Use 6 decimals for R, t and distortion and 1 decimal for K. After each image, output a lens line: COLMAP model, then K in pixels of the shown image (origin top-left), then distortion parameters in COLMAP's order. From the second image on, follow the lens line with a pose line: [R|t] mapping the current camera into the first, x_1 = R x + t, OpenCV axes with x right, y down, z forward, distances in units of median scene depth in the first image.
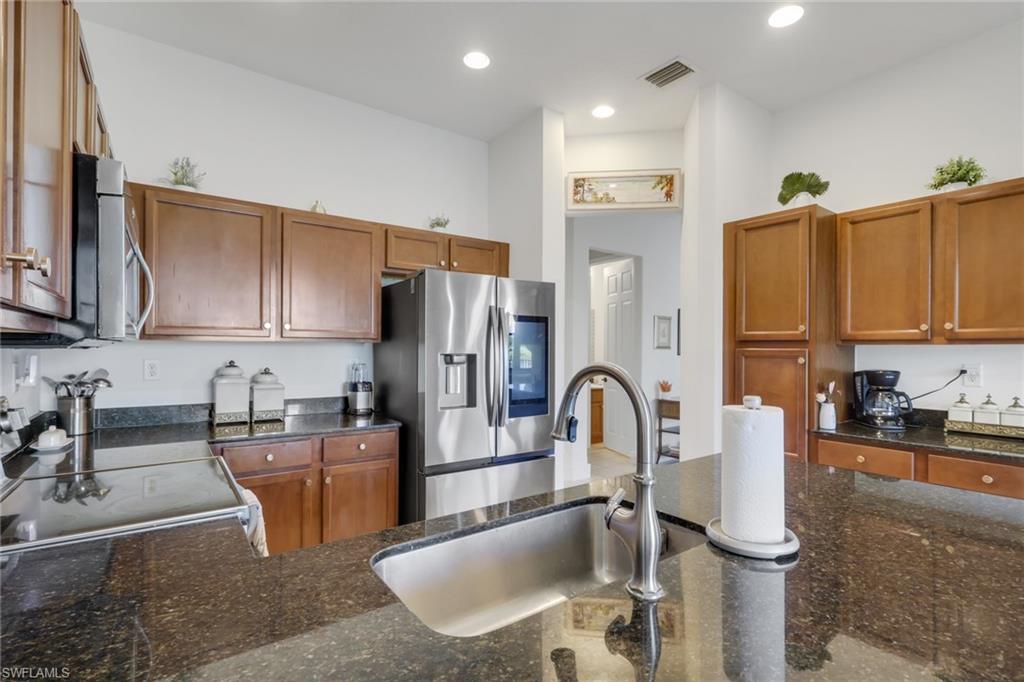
lens RADIAL K [[475.4, 0, 515.5], [0, 475.4, 347.6], [0, 0, 1]] dist [-0.002974, 0.001751]
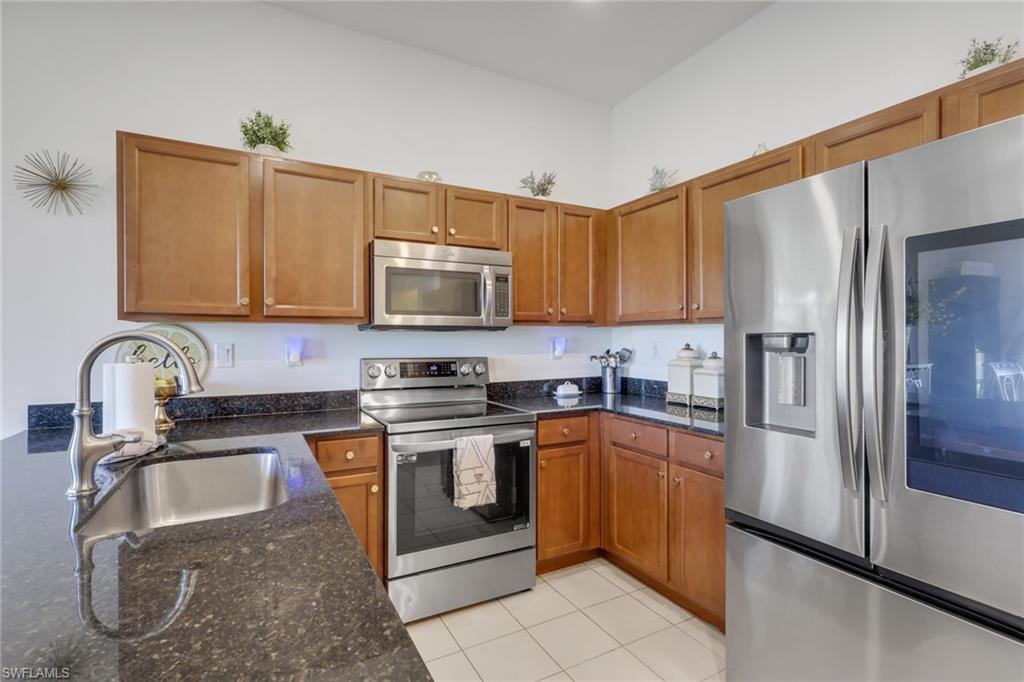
lens RADIAL K [[475.4, 0, 517.7], [0, 475.4, 345.5], [0, 0, 1]] dist [-0.002974, 0.001751]
pose [[-0.119360, 0.010546, -0.992795, 0.465105], [0.004197, 0.999940, 0.010117, 0.019481], [0.992842, -0.002959, -0.119397, 0.760179]]
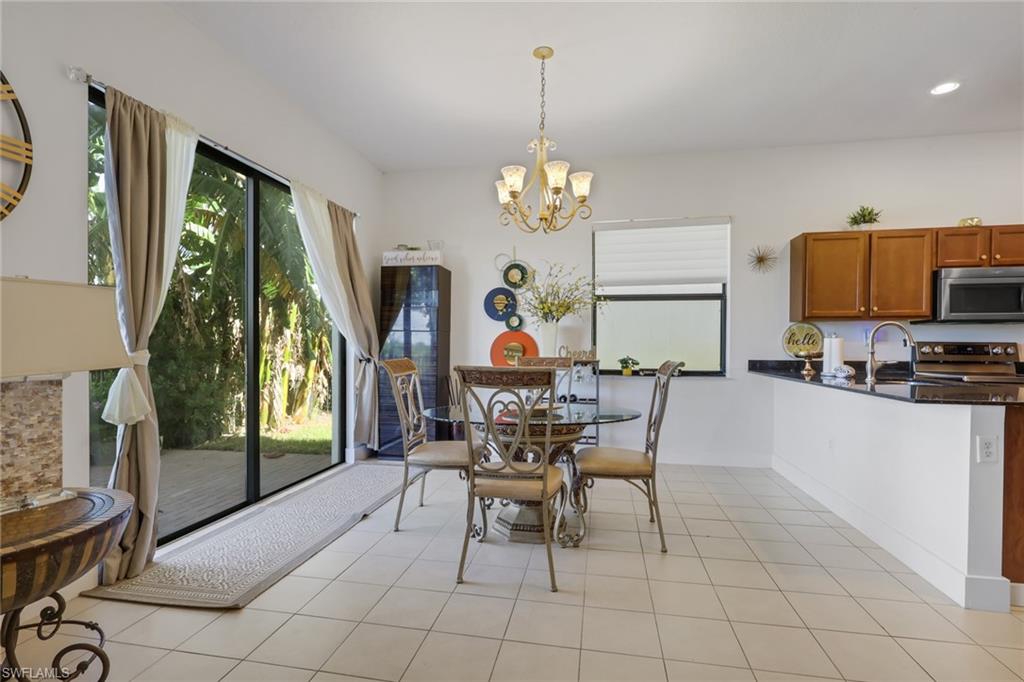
lens RADIAL K [[475.4, 0, 512.7], [0, 475.4, 352.2], [0, 0, 1]] dist [-0.002974, 0.001751]
pose [[-0.724673, 0.003741, -0.689083, 1.572533], [-0.002316, 0.999966, 0.007865, 0.079223], [0.689089, 0.007296, -0.724640, 0.550845]]
